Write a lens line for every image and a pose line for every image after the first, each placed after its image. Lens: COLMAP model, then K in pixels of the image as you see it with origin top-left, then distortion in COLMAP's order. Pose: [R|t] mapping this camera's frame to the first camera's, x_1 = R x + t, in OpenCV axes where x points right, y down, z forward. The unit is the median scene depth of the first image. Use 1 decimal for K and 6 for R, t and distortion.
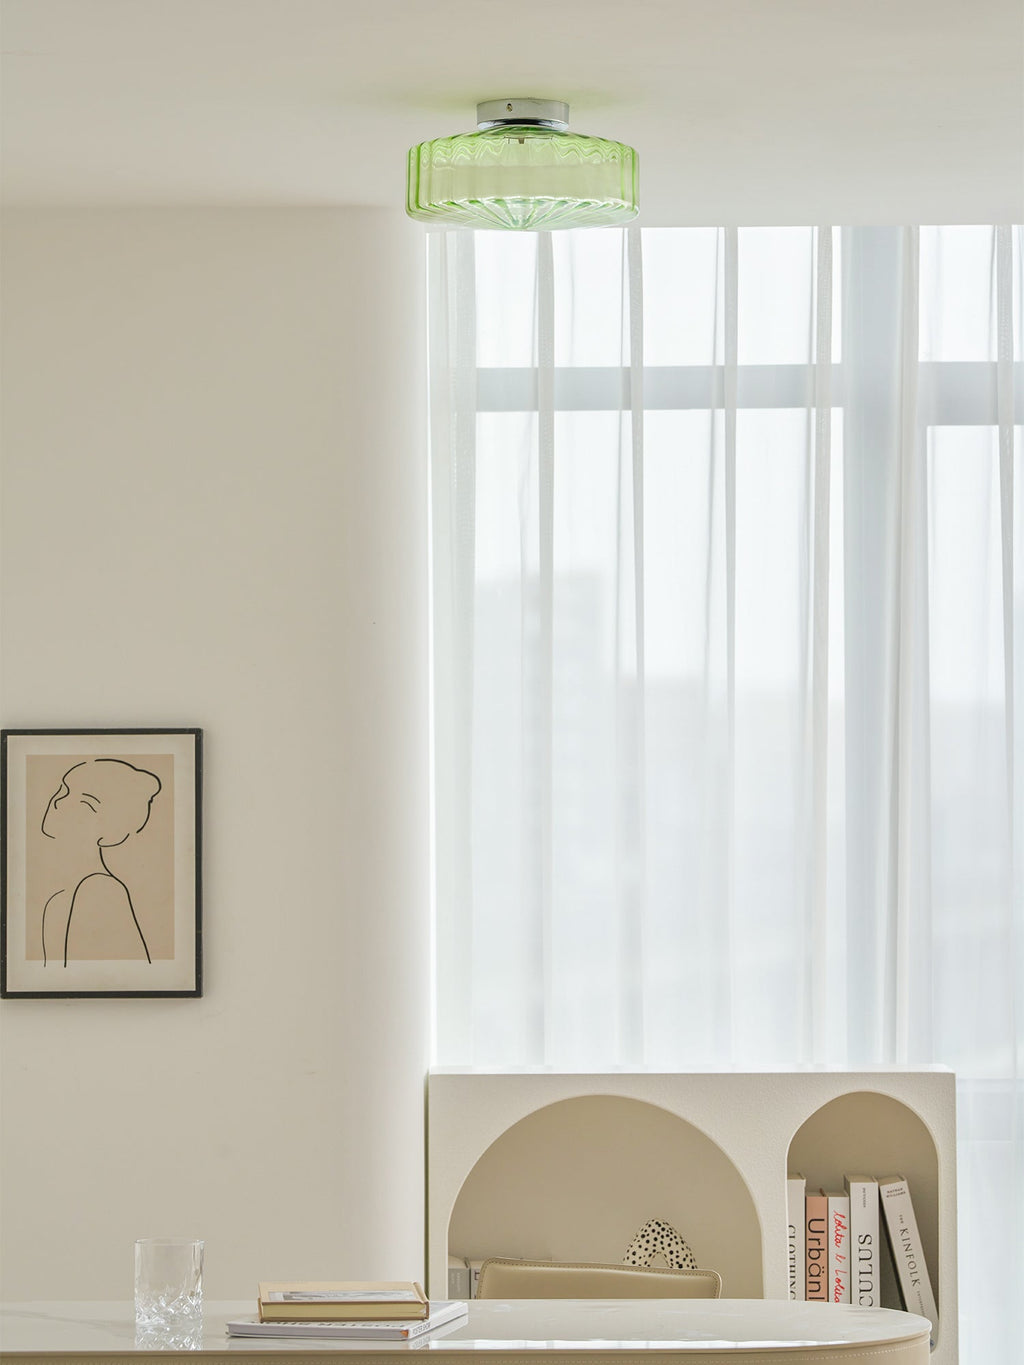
lens RADIAL K [[4655.5, 0, 553.2], [0, 4655.5, 666.6], [0, 0, 1]] dist [0.219290, 0.000000]
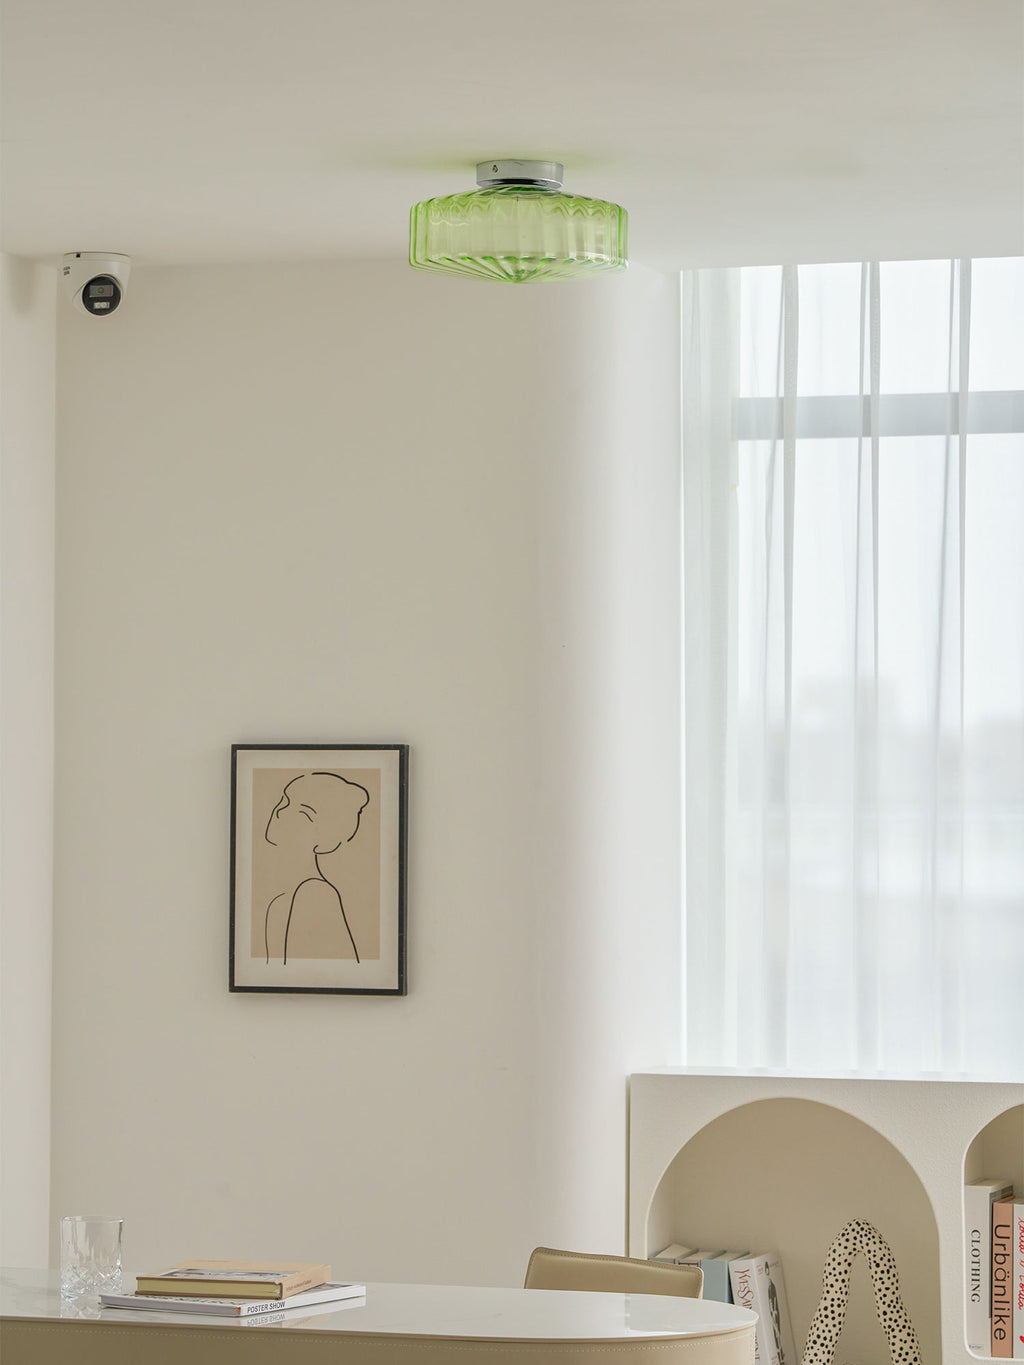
lens RADIAL K [[4655.5, 0, 505.1], [0, 4655.5, 686.1], [0, 0, 1]] dist [0.219290, 0.000000]
pose [[0.950053, 0.001323, -0.312085, 0.280657], [0.001242, 0.999967, 0.008020, -0.008805], [0.312085, -0.008007, 0.950020, -0.010587]]
